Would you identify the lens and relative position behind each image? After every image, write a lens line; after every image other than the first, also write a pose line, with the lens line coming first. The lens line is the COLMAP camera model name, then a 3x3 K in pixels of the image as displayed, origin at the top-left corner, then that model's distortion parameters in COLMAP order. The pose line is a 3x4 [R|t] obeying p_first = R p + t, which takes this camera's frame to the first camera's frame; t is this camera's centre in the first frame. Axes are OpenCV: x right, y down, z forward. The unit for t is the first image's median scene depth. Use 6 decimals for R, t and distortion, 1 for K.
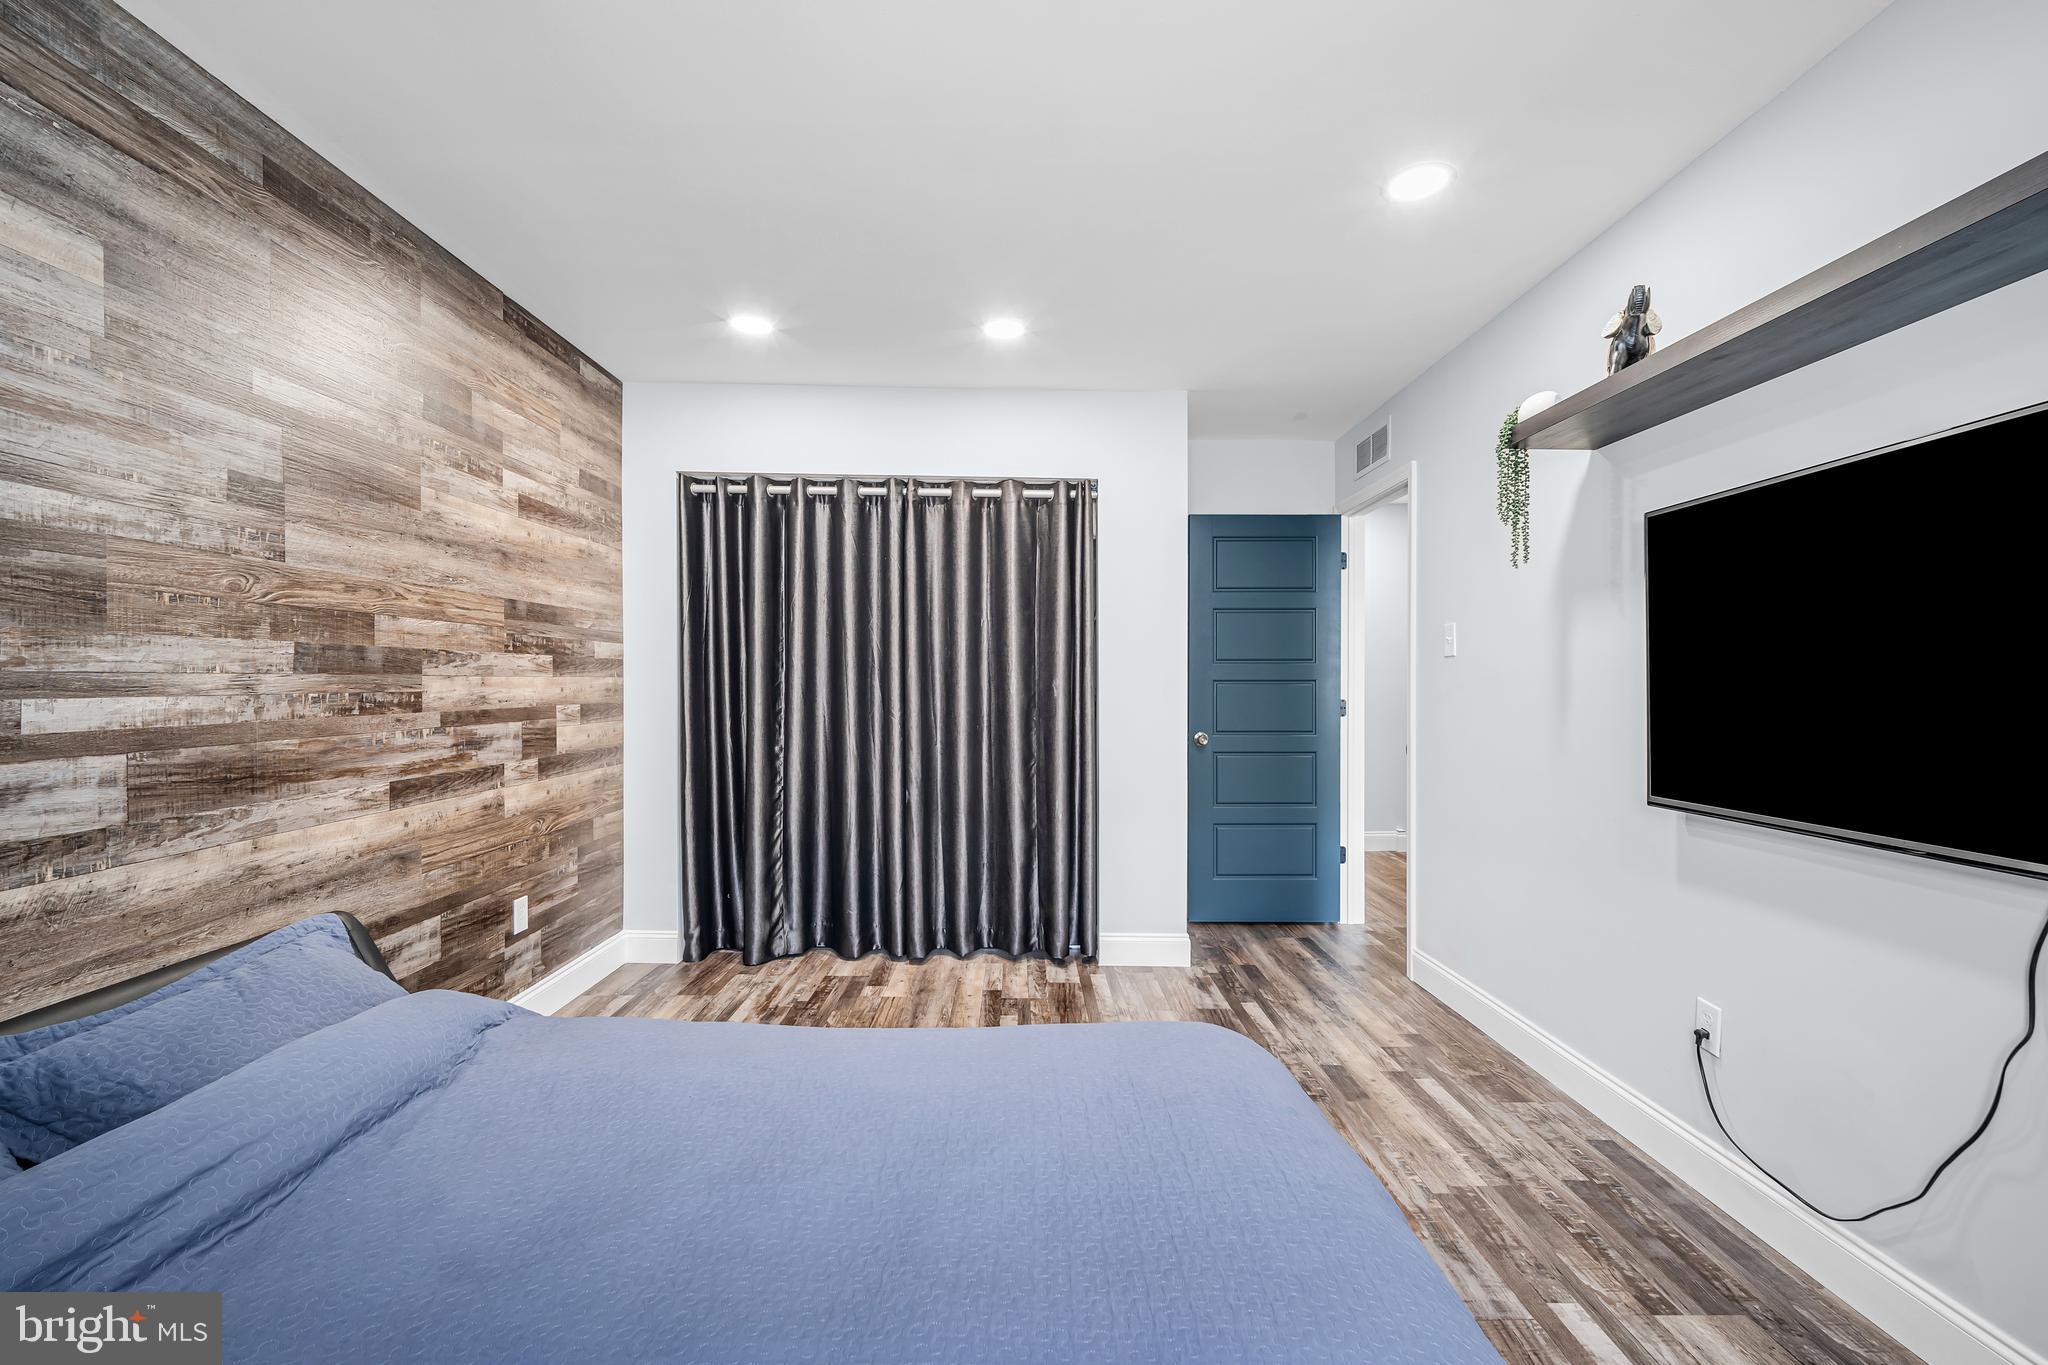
lens RADIAL K [[847.2, 0, 1028.1], [0, 847.2, 683.4], [0, 0, 1]] dist [-0.001382, 0.000022]
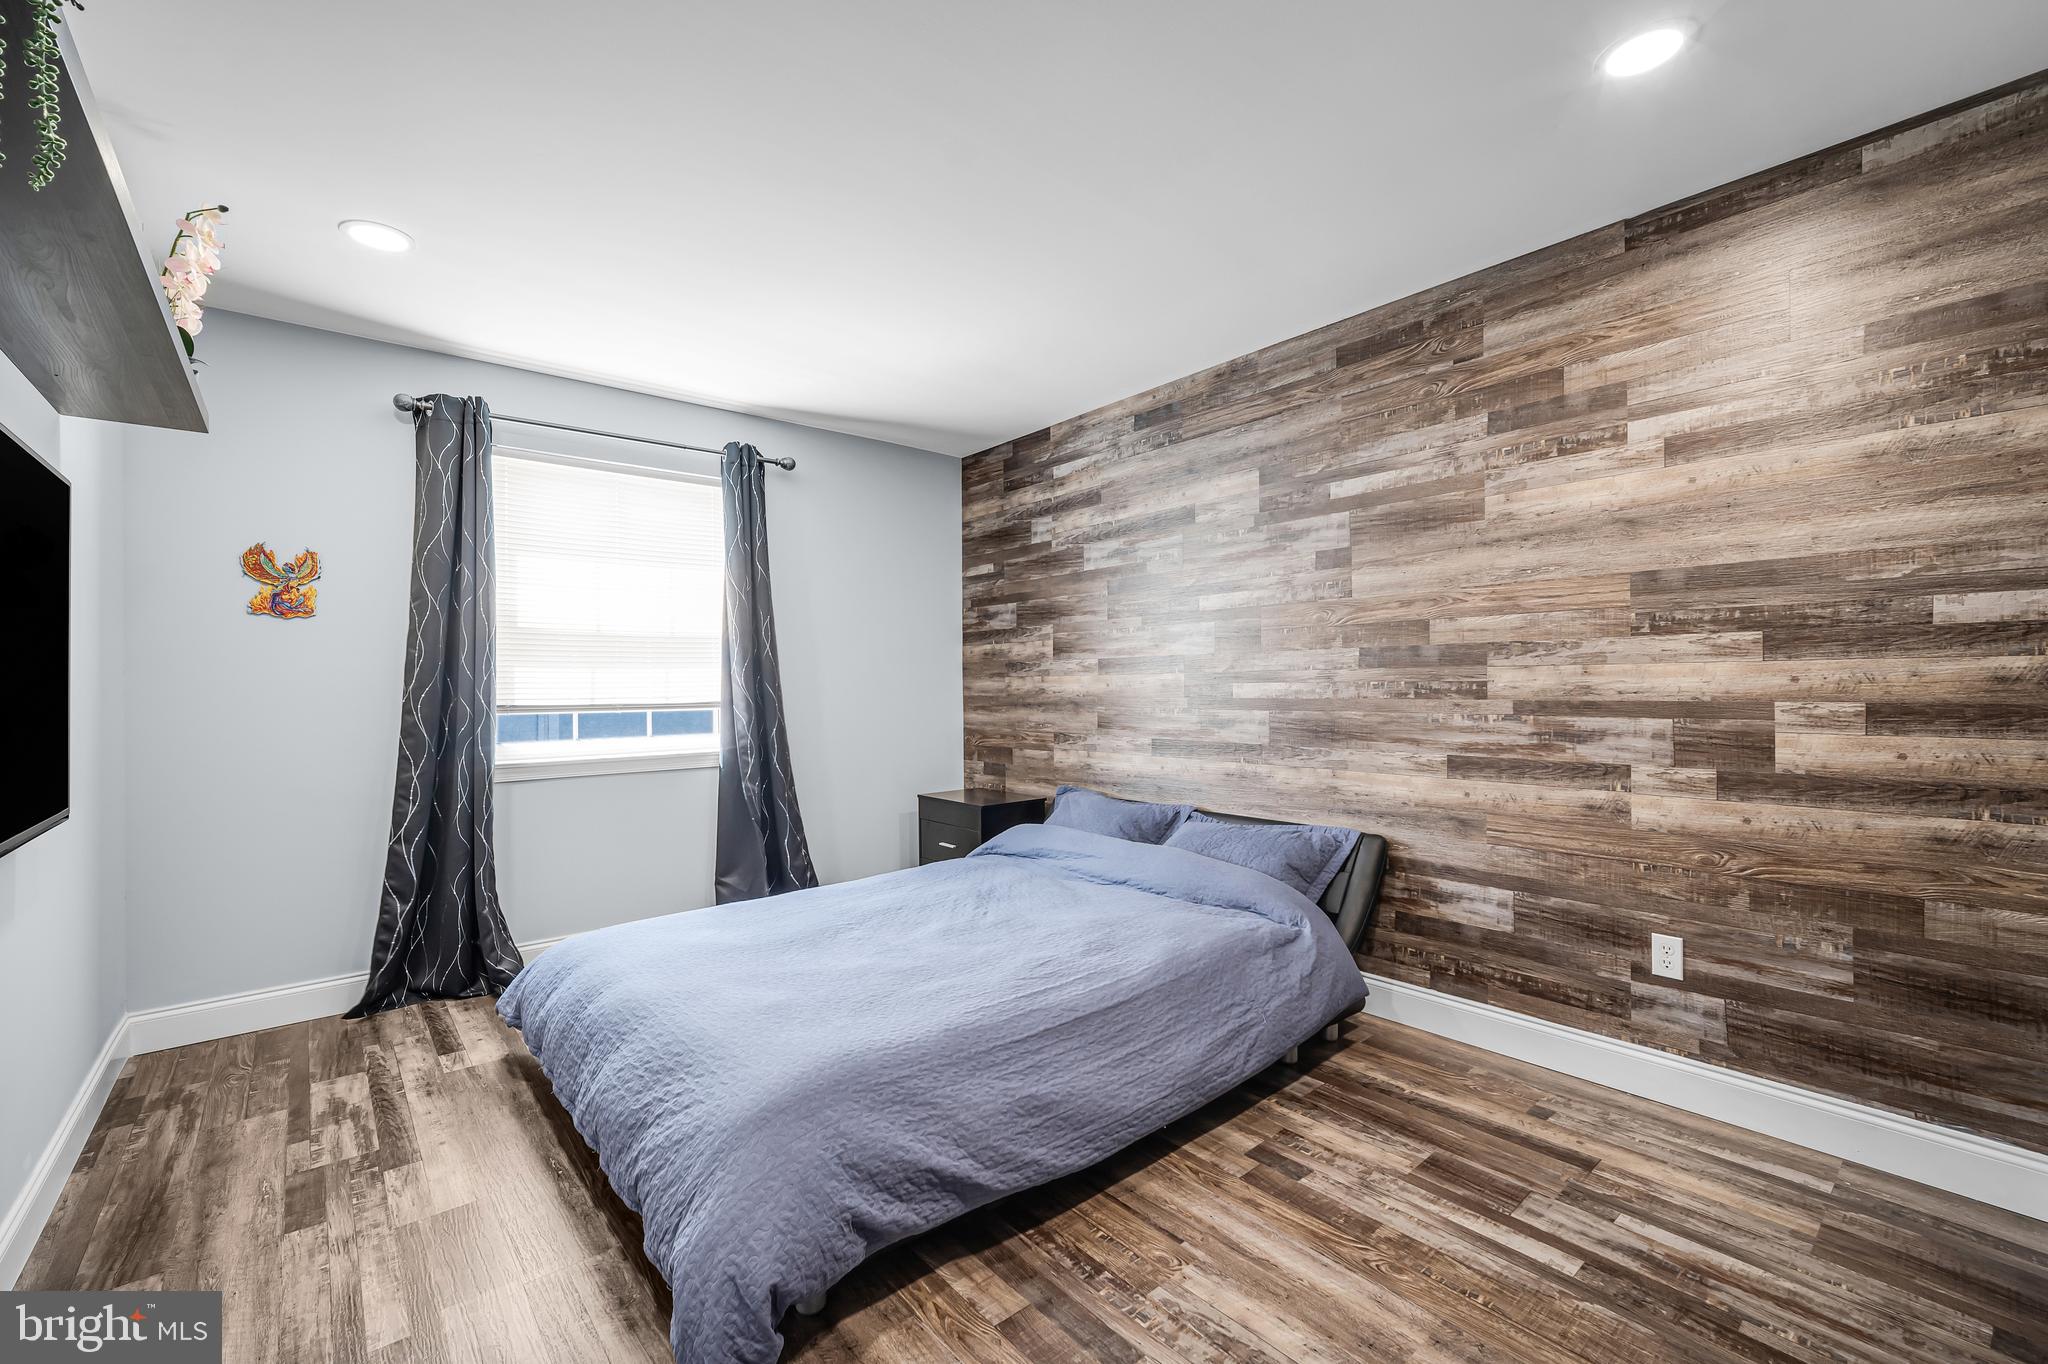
lens RADIAL K [[847.2, 0, 1028.1], [0, 847.2, 682.9], [0, 0, 1]] dist [-0.001382, 0.000022]
pose [[-0.766615, 0.005700, -0.642082, 0.458677], [0.006684, 0.999977, 0.000896, 0.007161], [0.642072, -0.003605, -0.766635, 1.444357]]
